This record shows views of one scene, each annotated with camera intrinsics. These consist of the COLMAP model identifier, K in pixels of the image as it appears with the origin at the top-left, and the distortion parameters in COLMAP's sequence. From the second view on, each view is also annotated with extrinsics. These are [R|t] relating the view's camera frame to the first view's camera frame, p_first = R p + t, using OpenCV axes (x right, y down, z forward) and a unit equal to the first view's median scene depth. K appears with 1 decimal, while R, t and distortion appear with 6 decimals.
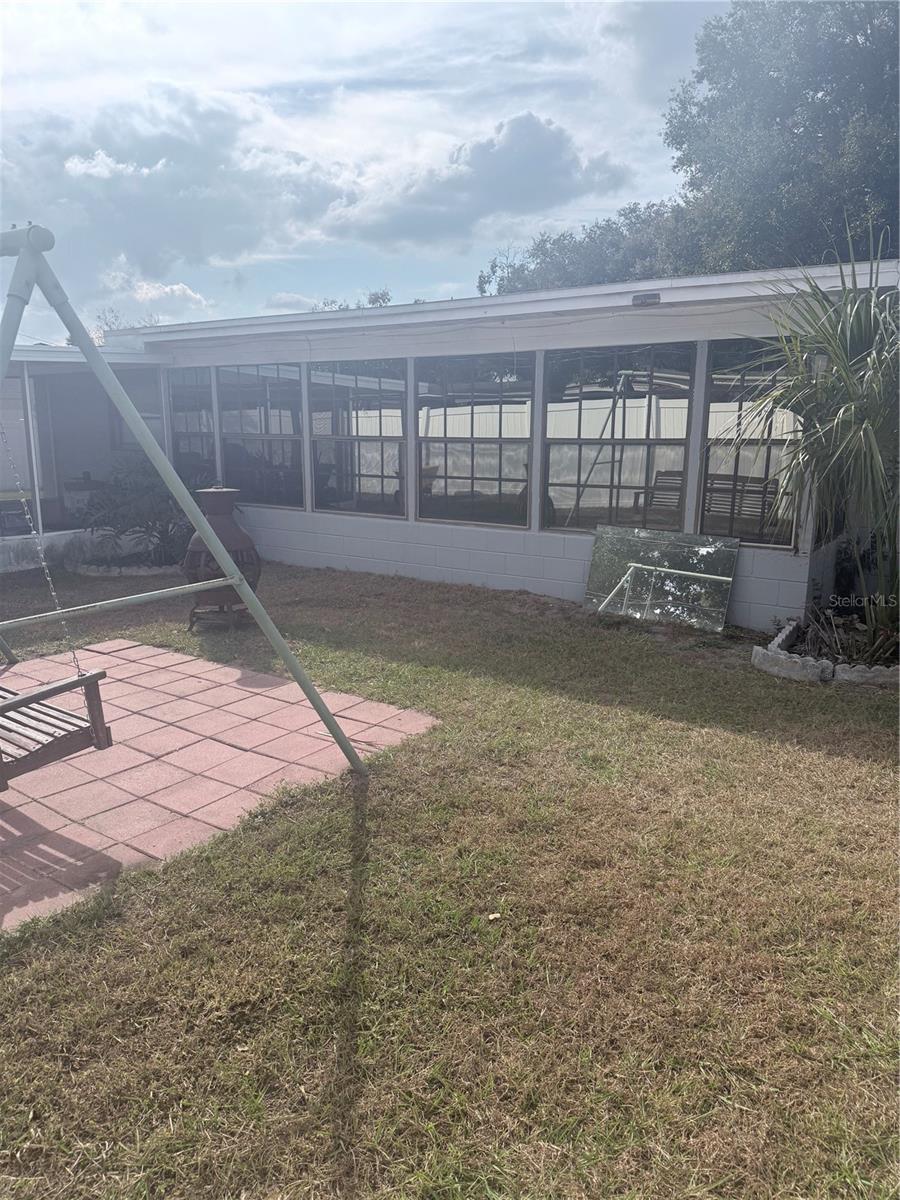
lens RADIAL K [[834.6, 0, 444.3], [0, 834.6, 614.0], [0, 0, 1]] dist [0.123824, -0.222192]
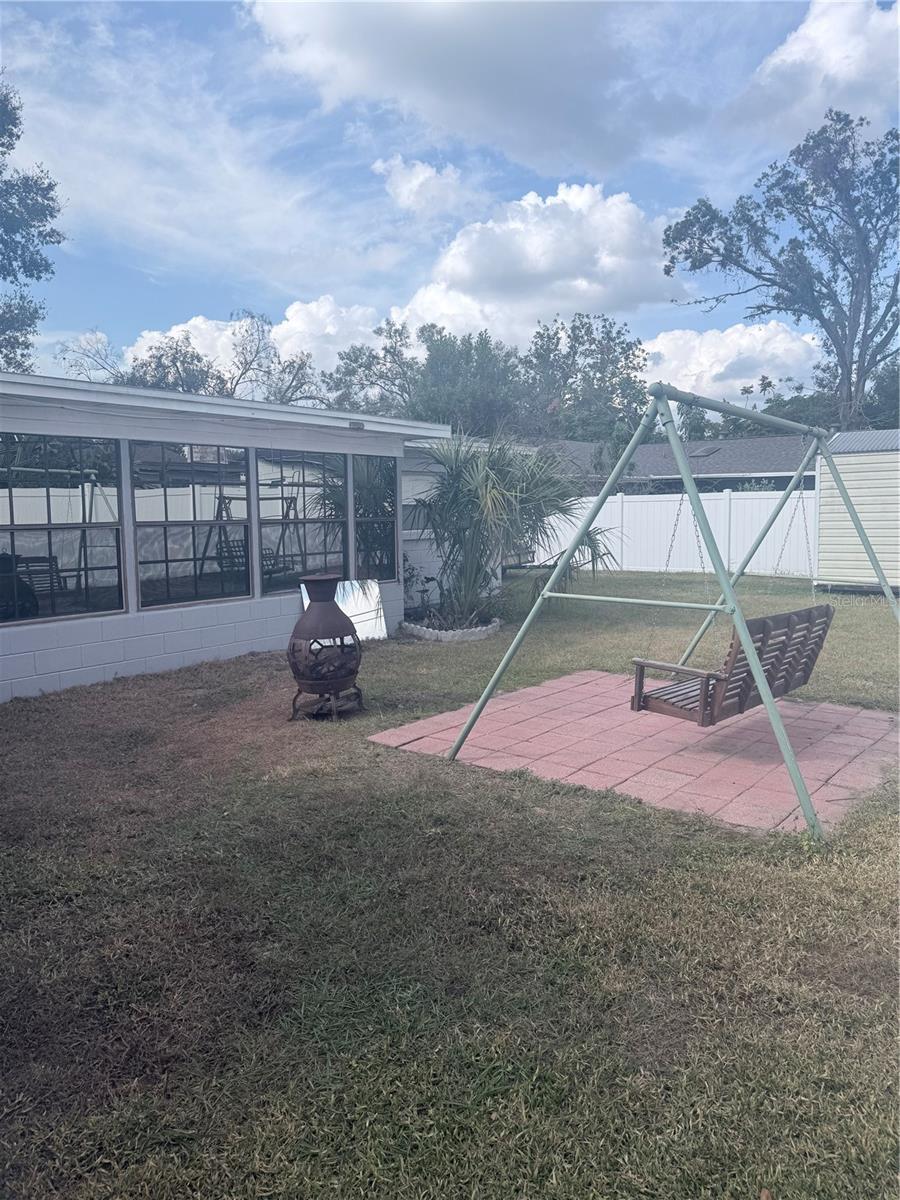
lens RADIAL K [[834.6, 0, 444.3], [0, 834.6, 614.0], [0, 0, 1]] dist [0.123824, -0.222192]
pose [[0.036394, -0.126446, 0.991306, -0.940642], [0.233216, 0.965647, 0.114611, -0.137067], [-0.971744, 0.227018, 0.064633, 0.616287]]
